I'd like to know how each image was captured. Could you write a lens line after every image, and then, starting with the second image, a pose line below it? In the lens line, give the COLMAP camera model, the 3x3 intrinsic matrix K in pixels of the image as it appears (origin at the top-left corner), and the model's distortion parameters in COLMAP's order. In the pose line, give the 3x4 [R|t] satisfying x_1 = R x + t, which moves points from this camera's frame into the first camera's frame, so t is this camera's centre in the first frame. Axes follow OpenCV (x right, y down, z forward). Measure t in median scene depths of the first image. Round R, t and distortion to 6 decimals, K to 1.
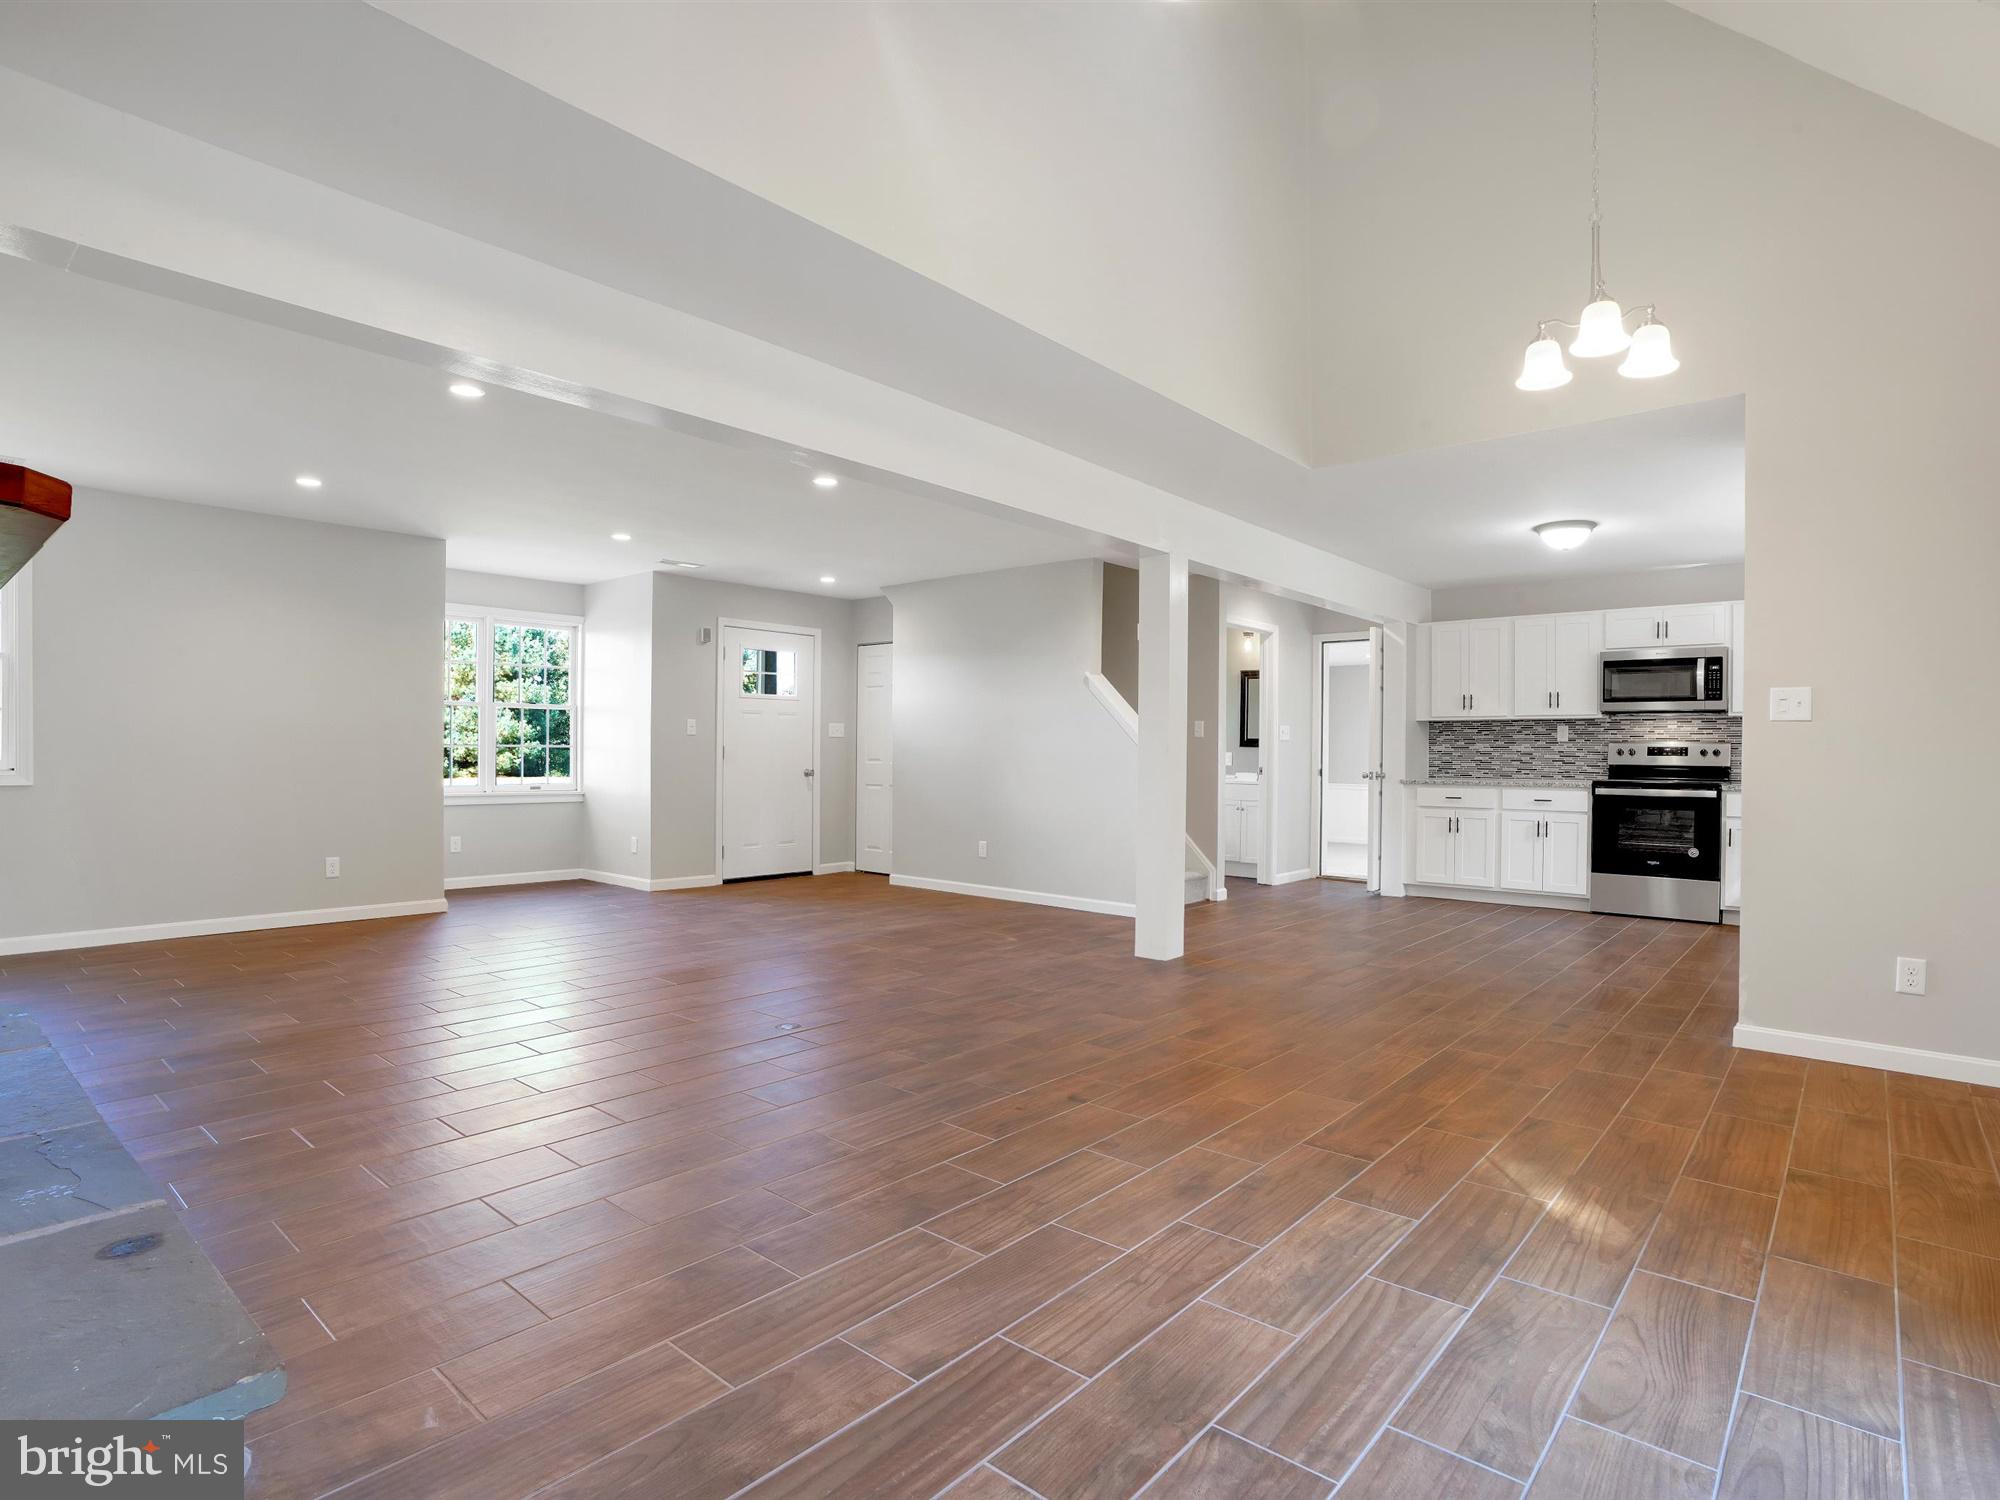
lens RADIAL K [[1039.7, 0, 997.1], [0, 1039.7, 760.7], [0, 0, 1]] dist [-0.068122, 0.028616]
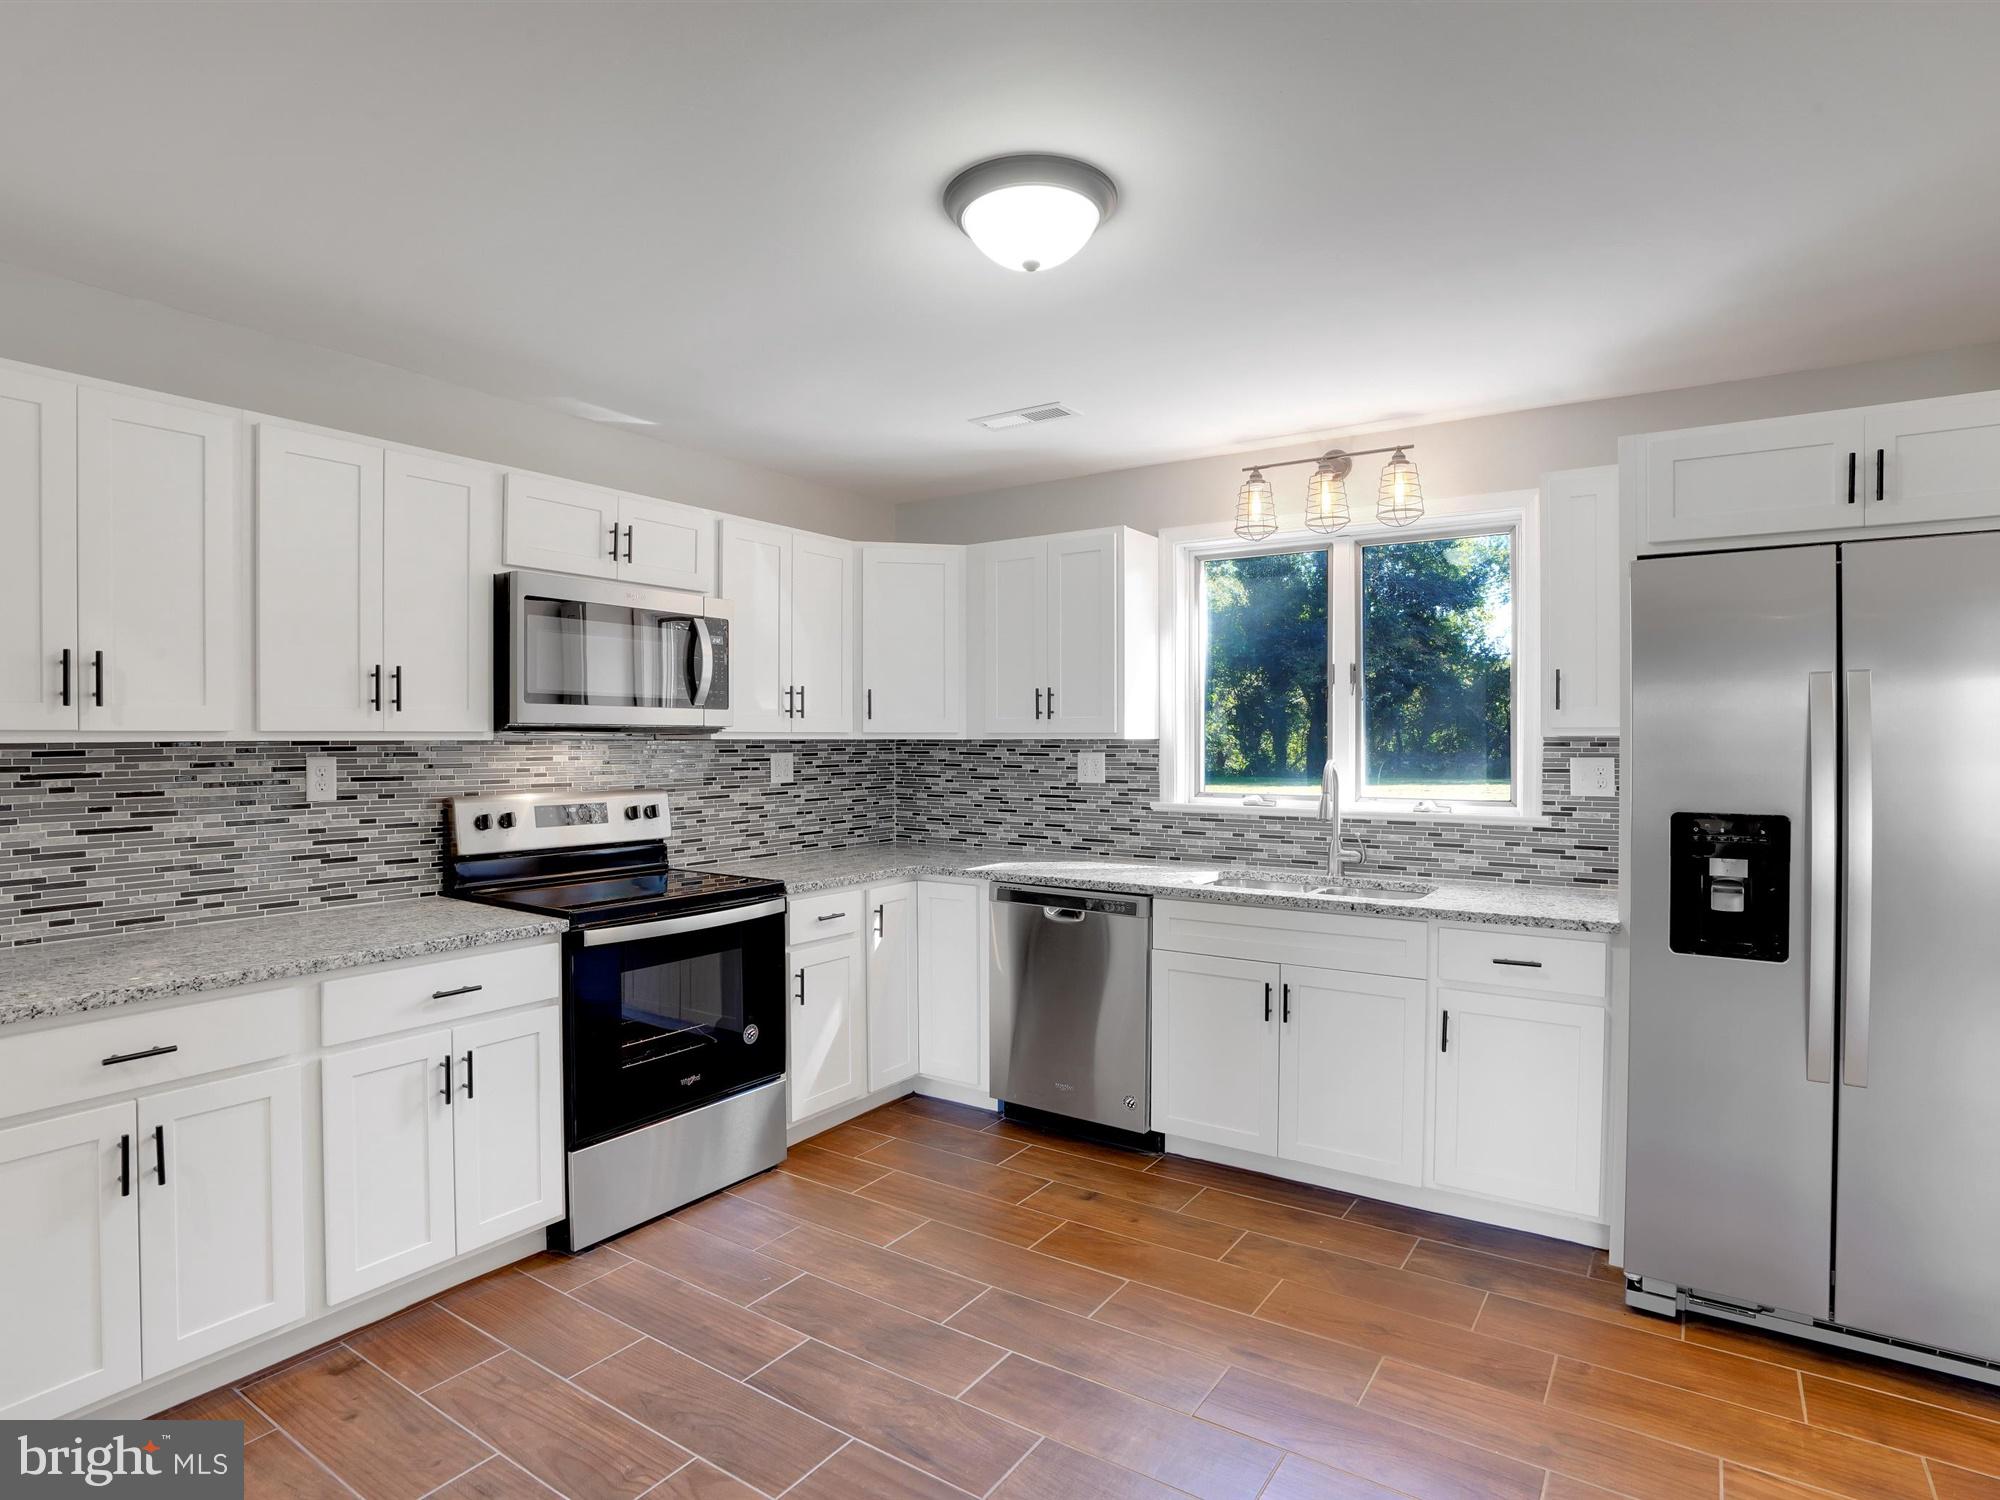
lens RADIAL K [[1063.3, 0, 1036.3], [0, 1063.3, 748.8], [0, 0, 1]] dist [-0.072947, 0.029811]
pose [[-0.132046, -0.020941, 0.991022, 0.349864], [0.004318, 0.999755, 0.021701, -0.095045], [-0.991234, 0.007145, -0.131923, 1.722330]]
